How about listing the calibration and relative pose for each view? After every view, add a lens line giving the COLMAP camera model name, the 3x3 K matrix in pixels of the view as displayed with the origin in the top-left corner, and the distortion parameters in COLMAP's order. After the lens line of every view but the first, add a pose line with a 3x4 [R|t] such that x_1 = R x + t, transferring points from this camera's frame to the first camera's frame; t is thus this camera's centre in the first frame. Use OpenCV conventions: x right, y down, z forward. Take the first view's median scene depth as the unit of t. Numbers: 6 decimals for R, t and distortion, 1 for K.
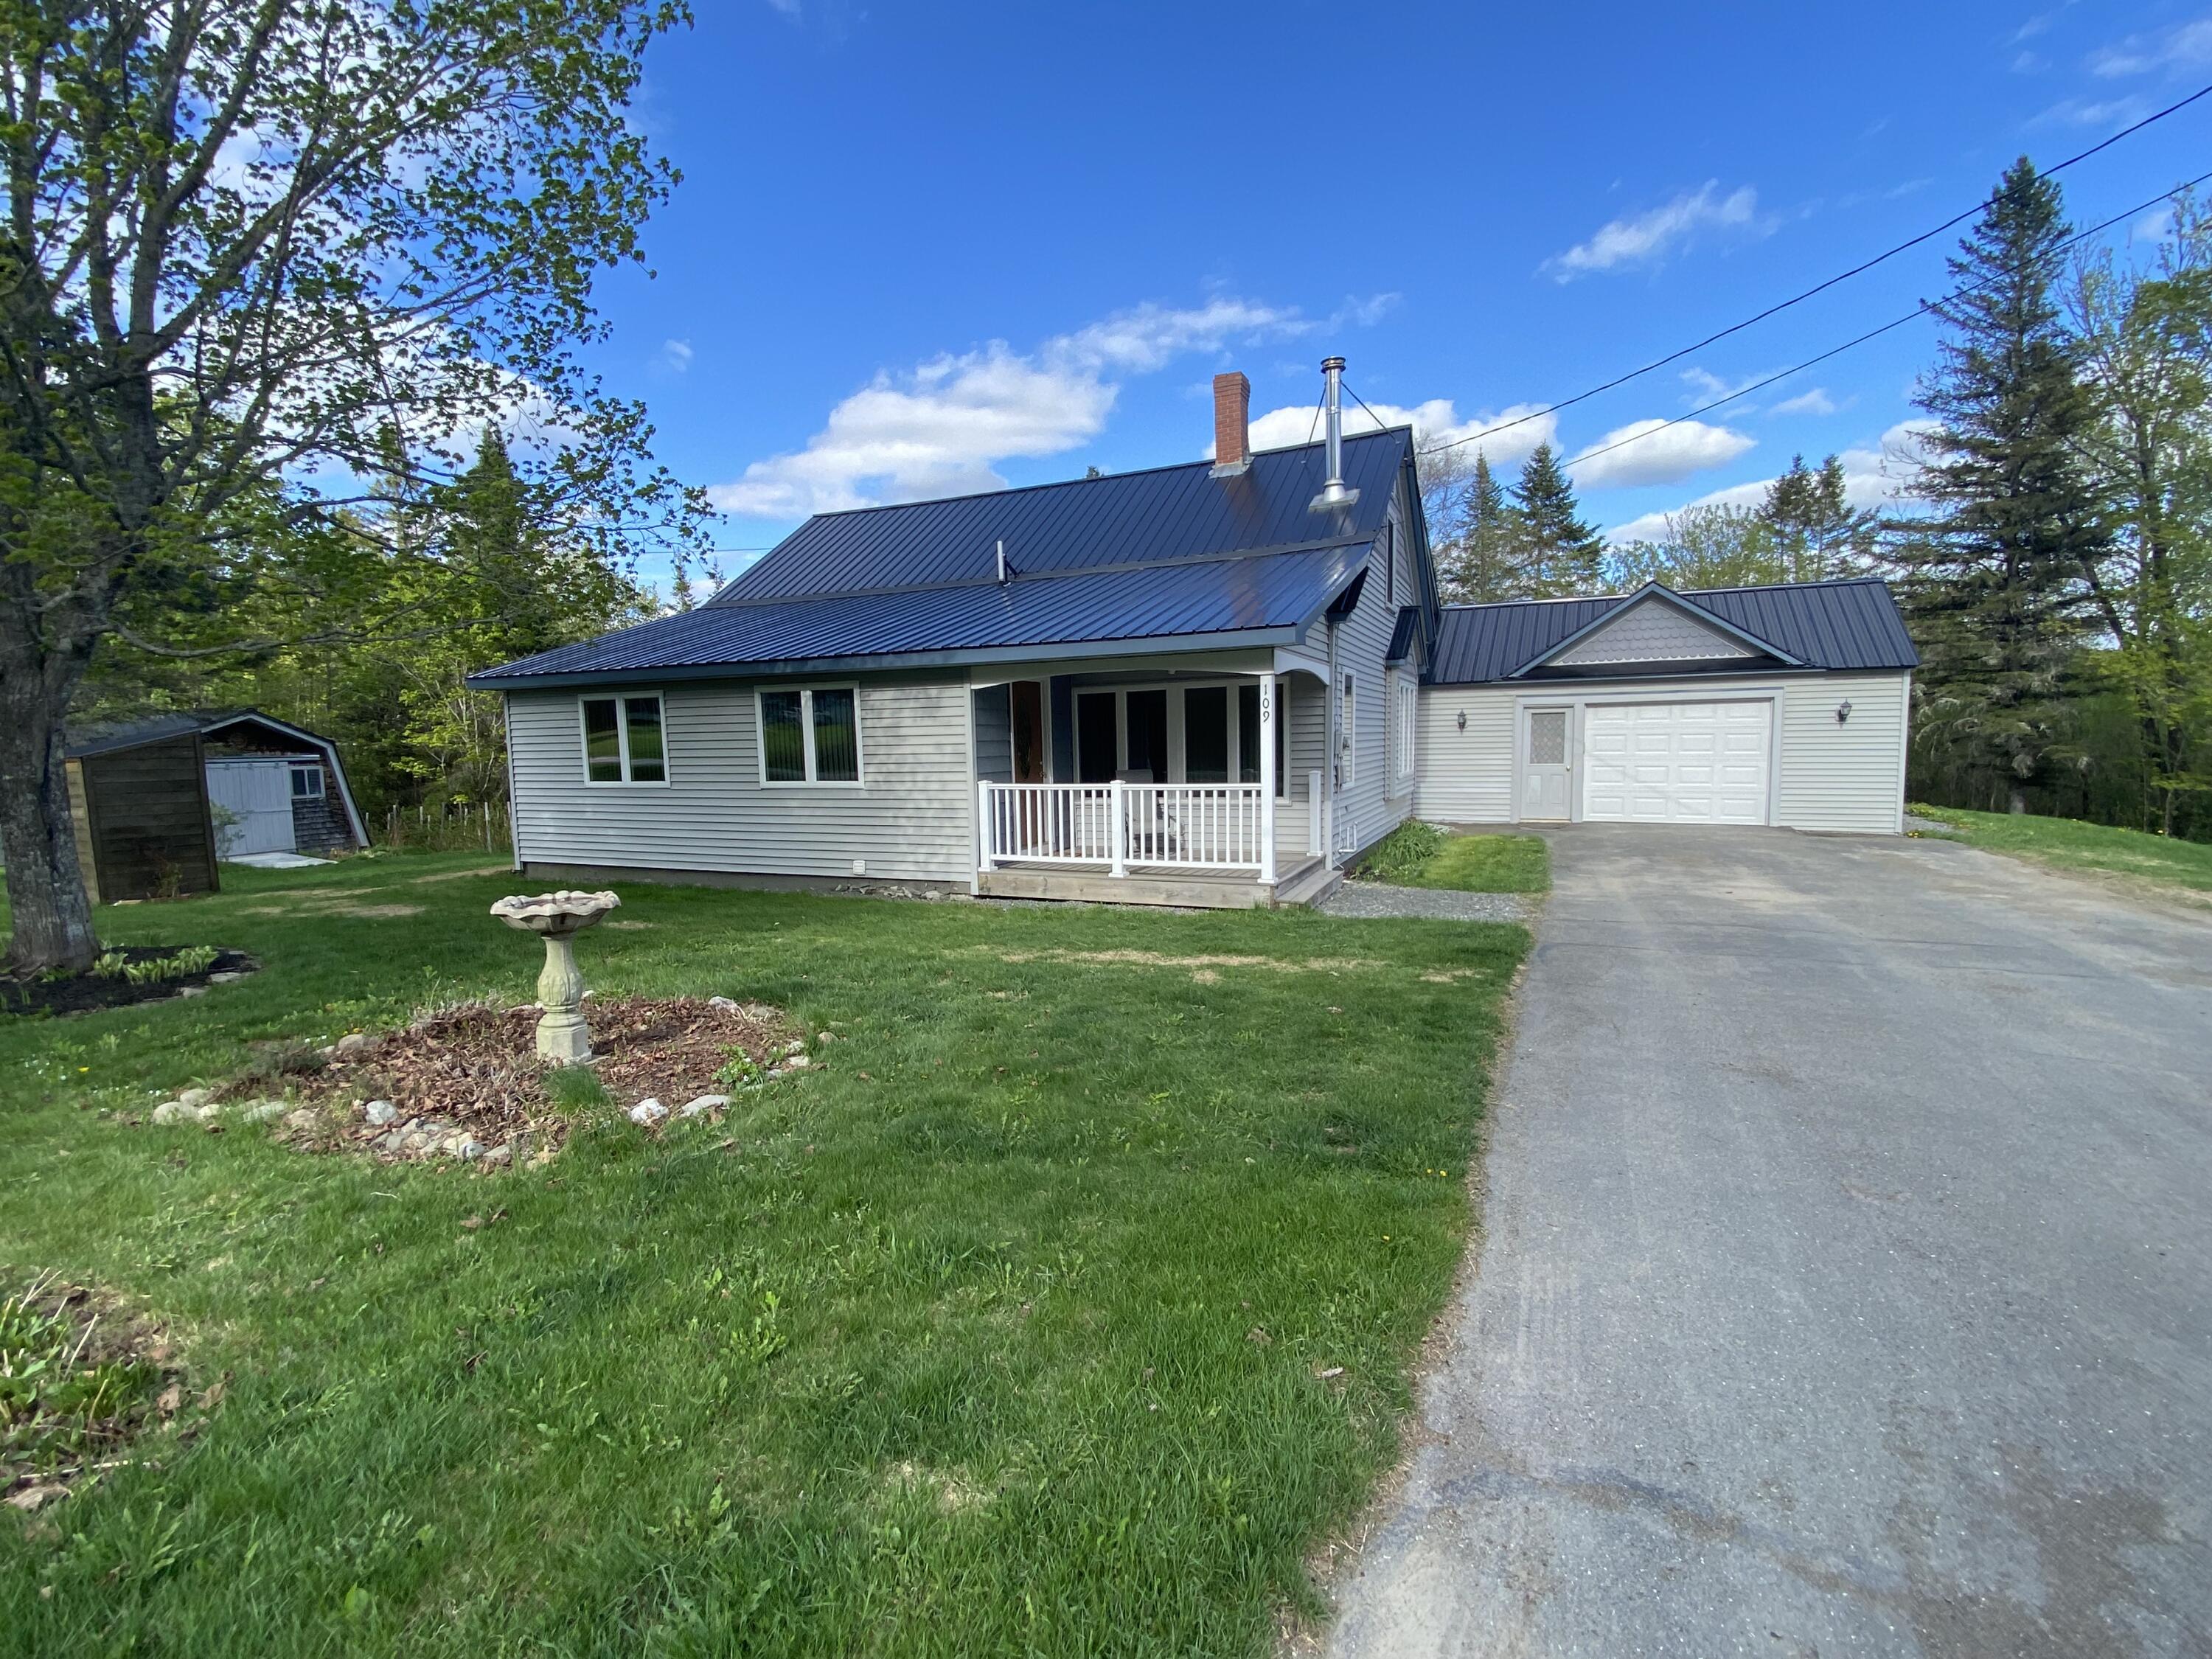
lens RADIAL K [[971.4, 0, 1105.4], [0, 971.4, 874.3], [0, 0, 1]] dist [-0.001800, -0.012201]
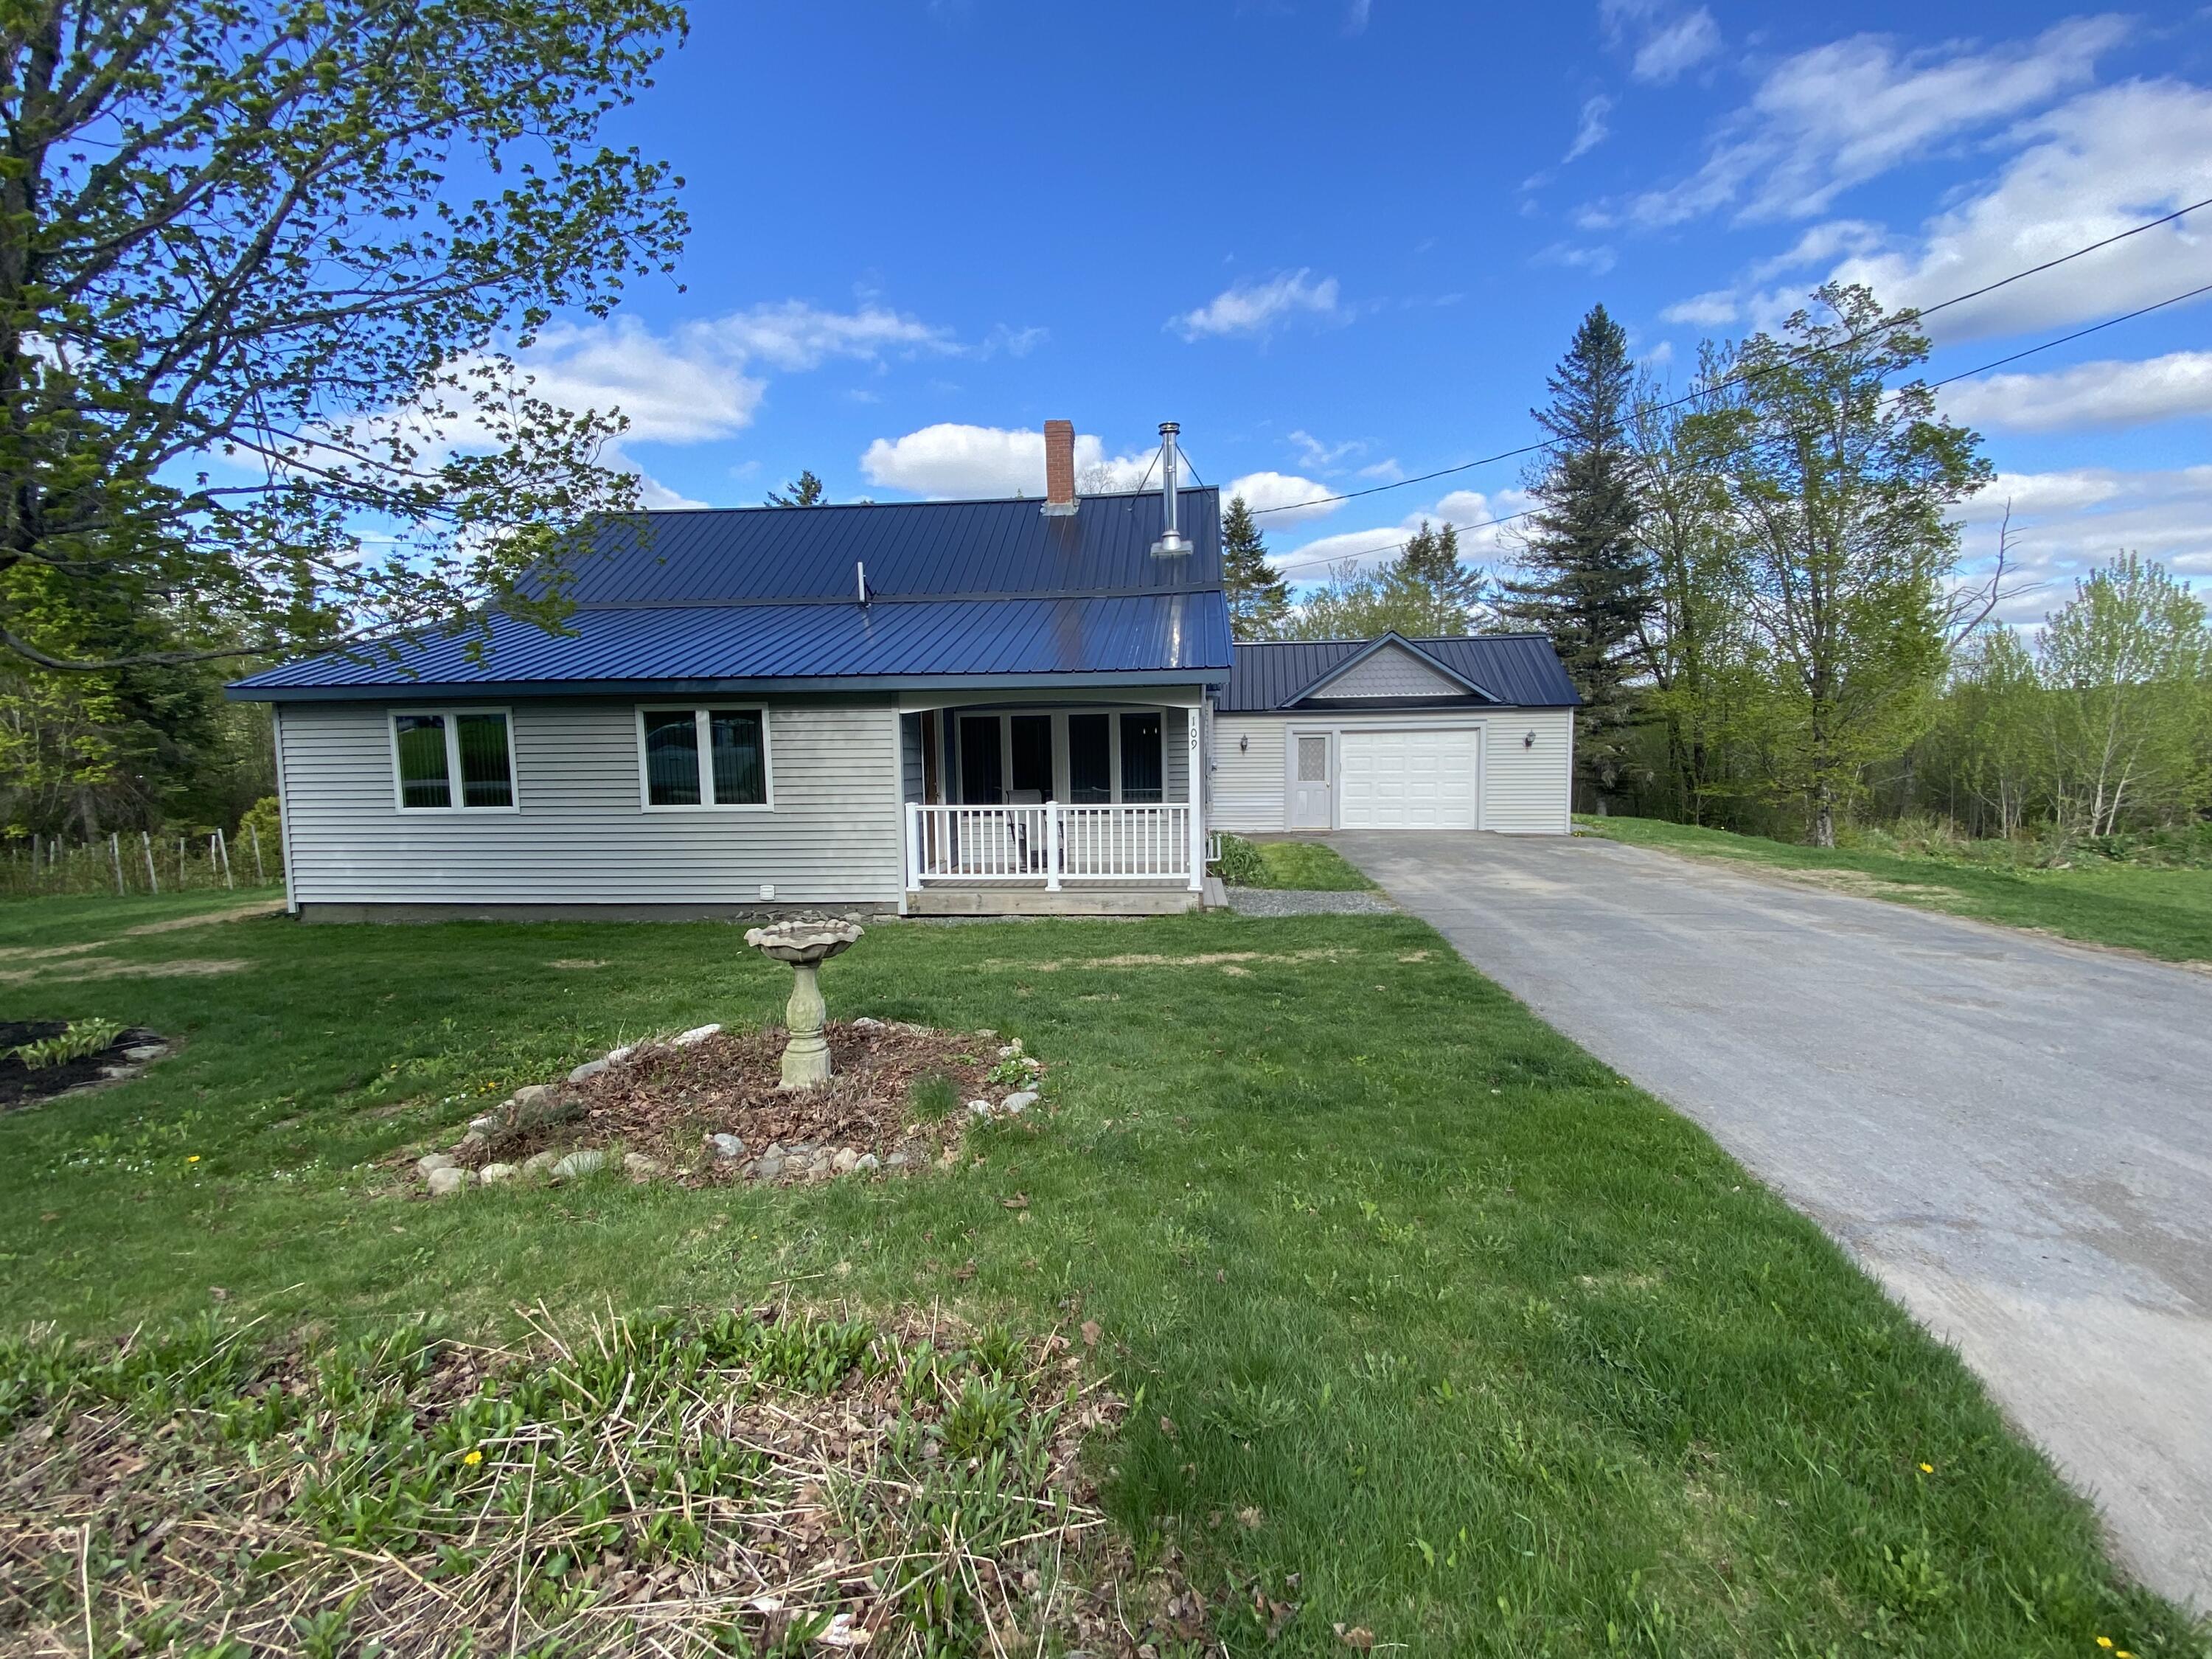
lens RADIAL K [[970.7, 0, 1102.1], [0, 970.7, 871.5], [0, 0, 1]] dist [0.017136, -0.024753]
pose [[0.945853, -0.033923, 0.322818, -0.236871], [0.039477, 0.999163, -0.010673, -0.004138], [-0.322186, 0.022840, 0.946401, -0.031654]]
